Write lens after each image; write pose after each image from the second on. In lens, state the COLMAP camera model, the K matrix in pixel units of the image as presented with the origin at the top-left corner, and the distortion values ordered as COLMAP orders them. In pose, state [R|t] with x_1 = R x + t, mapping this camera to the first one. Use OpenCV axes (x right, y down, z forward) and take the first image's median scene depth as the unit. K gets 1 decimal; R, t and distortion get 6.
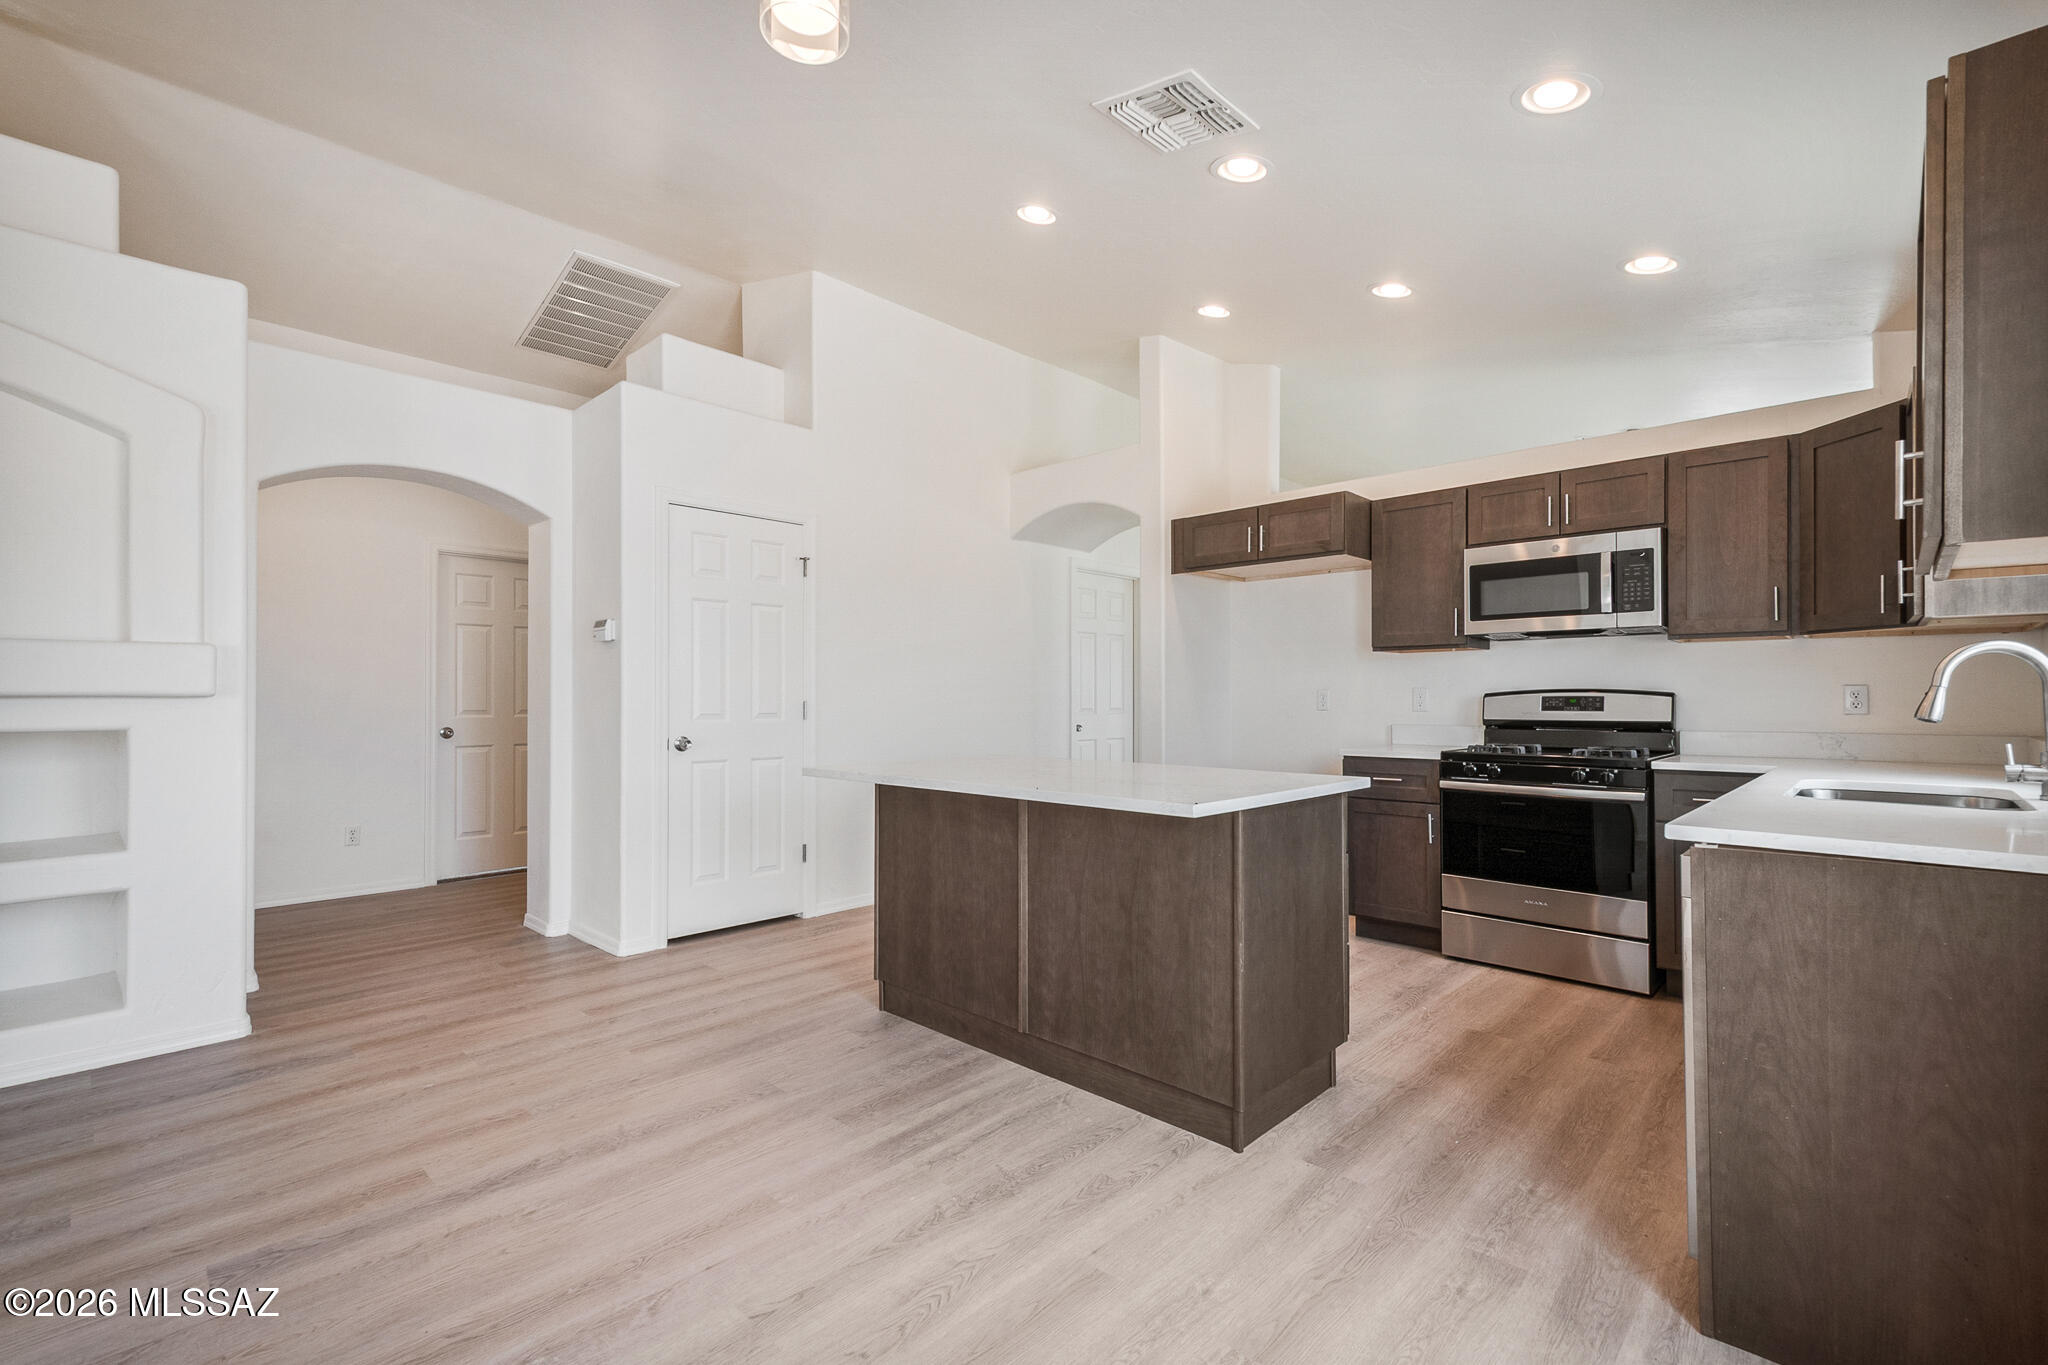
lens RADIAL K [[898.0, 0, 1044.9], [0, 898.0, 687.2], [0, 0, 1]] dist [0.011225, -0.001465]
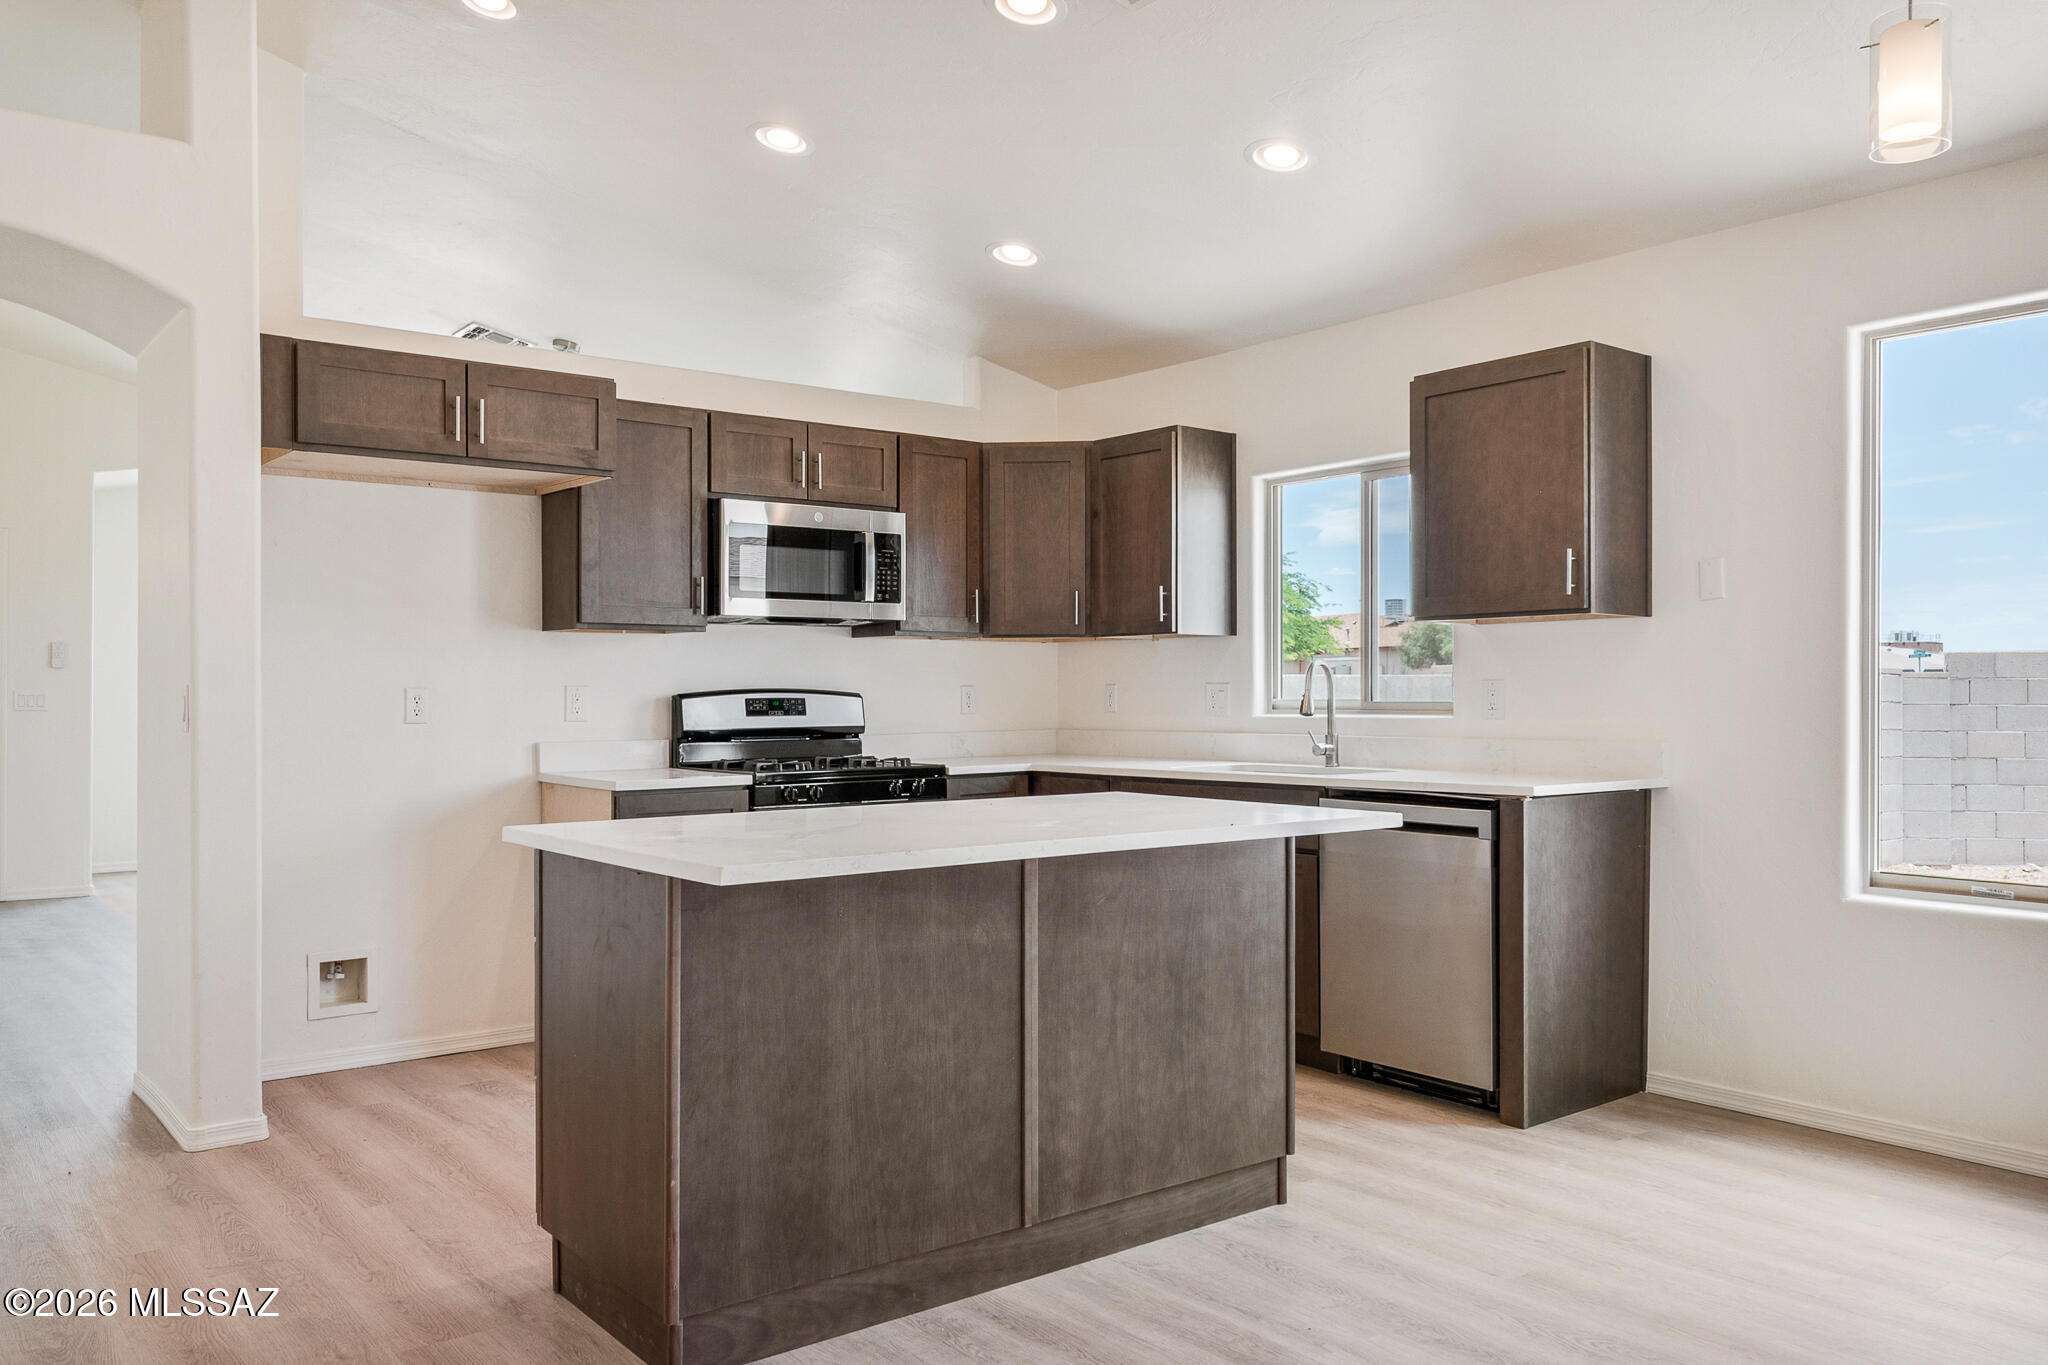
lens RADIAL K [[1557.3, 0, 1032.9], [0, 1557.3, 688.6], [0, 0, 1]] dist [0.032033, -0.026786]
pose [[0.149993, 0.001354, 0.988686, -0.881737], [-0.006996, 0.999975, -0.000308, 0.000829], [-0.988662, -0.006871, 0.149999, 0.651345]]
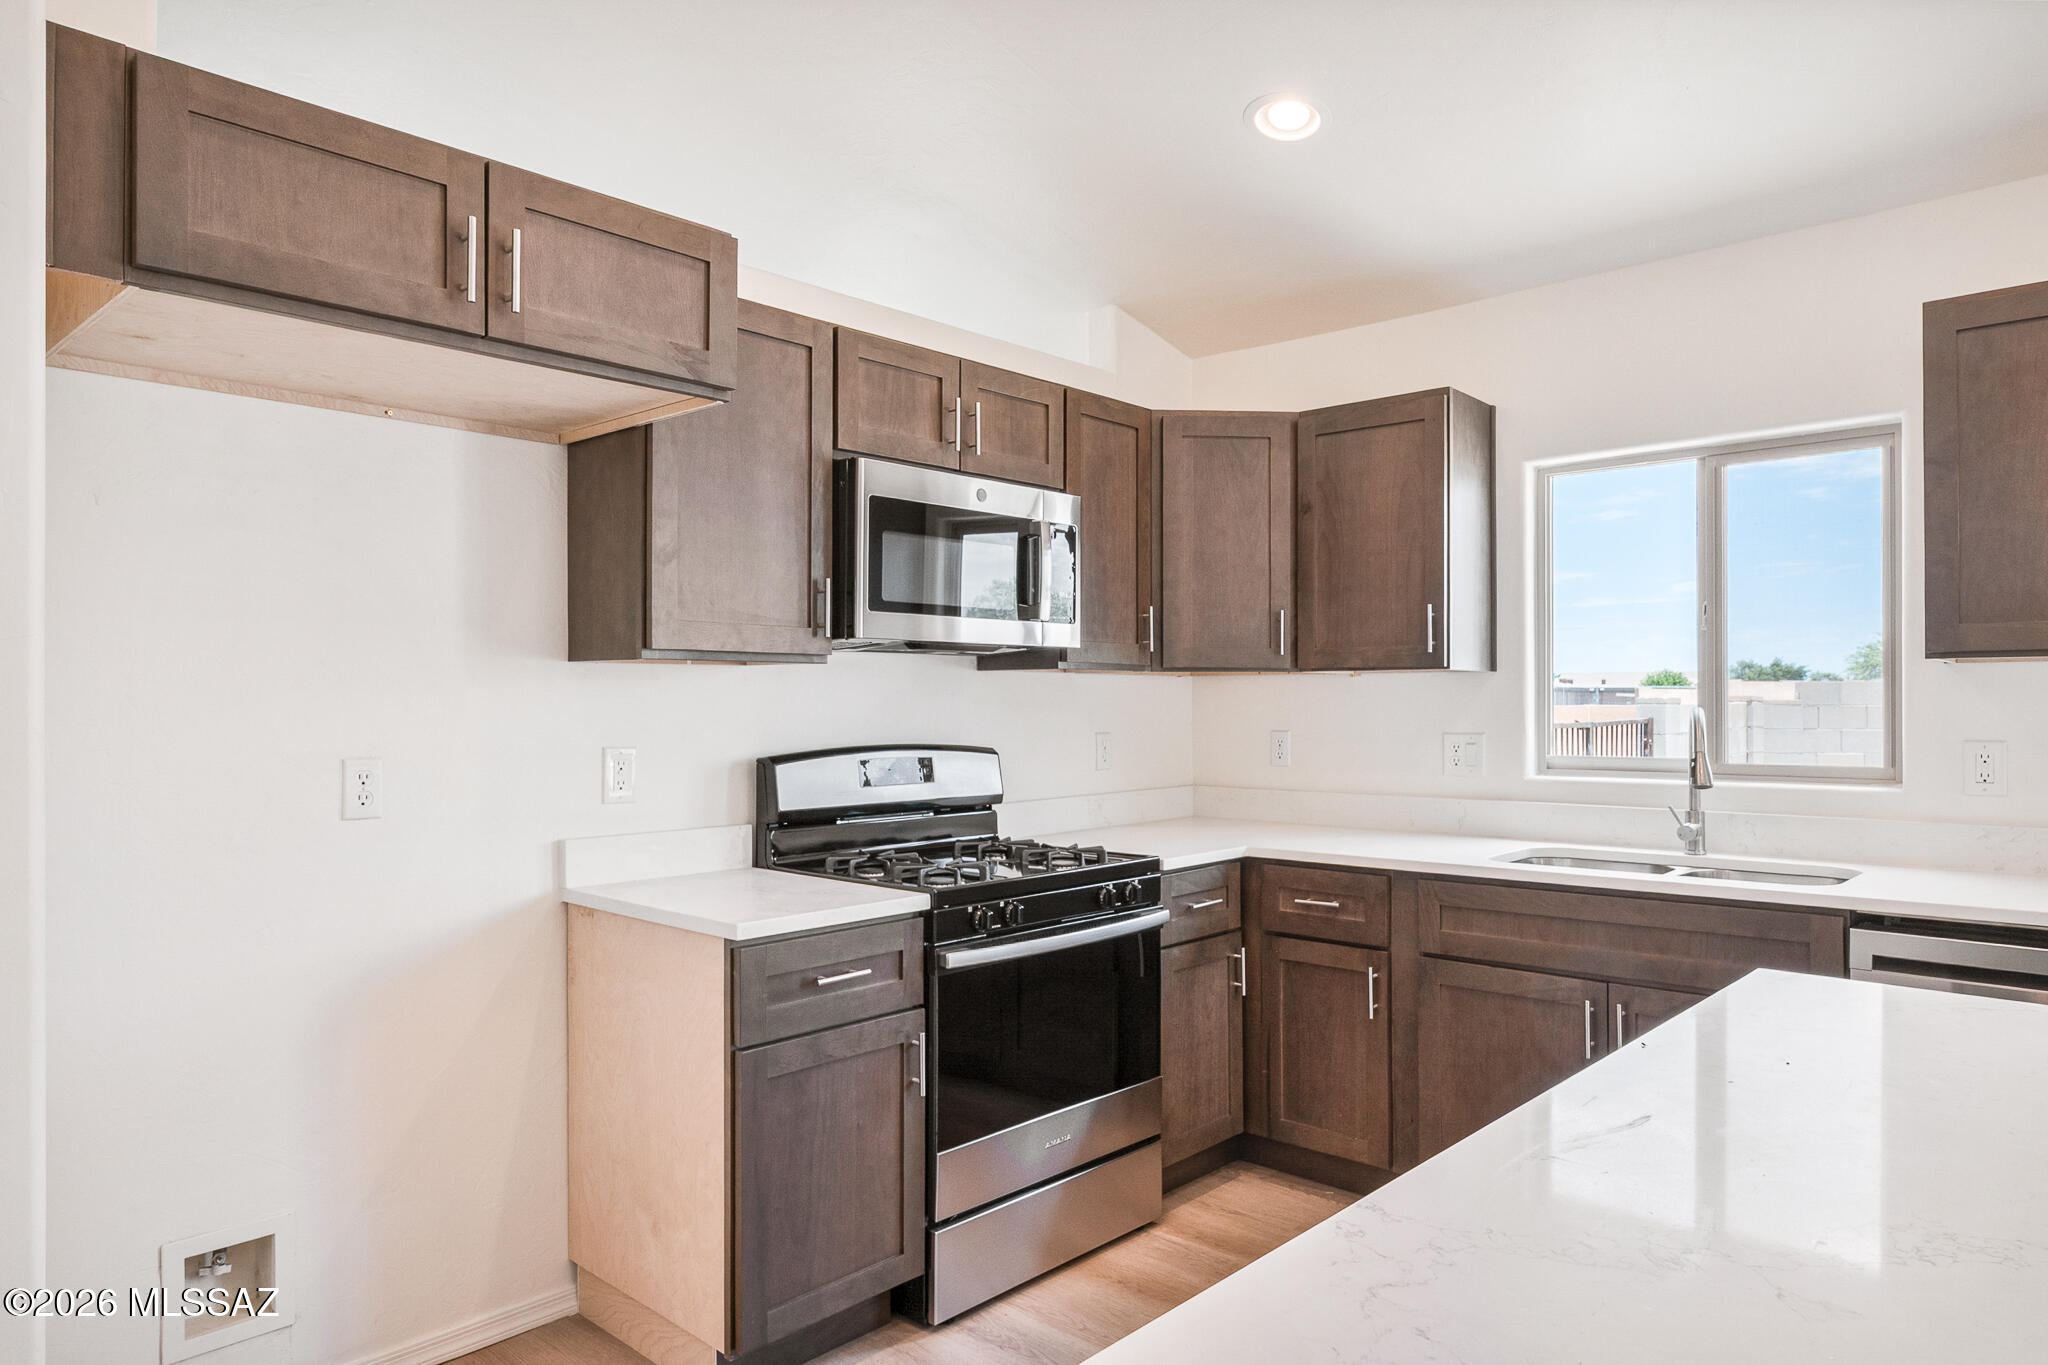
lens RADIAL K [[1296.1, 0, 1044.2], [0, 1296.1, 701.2], [0, 0, 1]] dist [-0.007250, 0.004613]
pose [[-0.010143, 0.000786, 0.999948, -0.254087], [-0.009249, 0.999957, -0.000880, -0.029557], [-0.999906, -0.009258, -0.010136, 1.061988]]
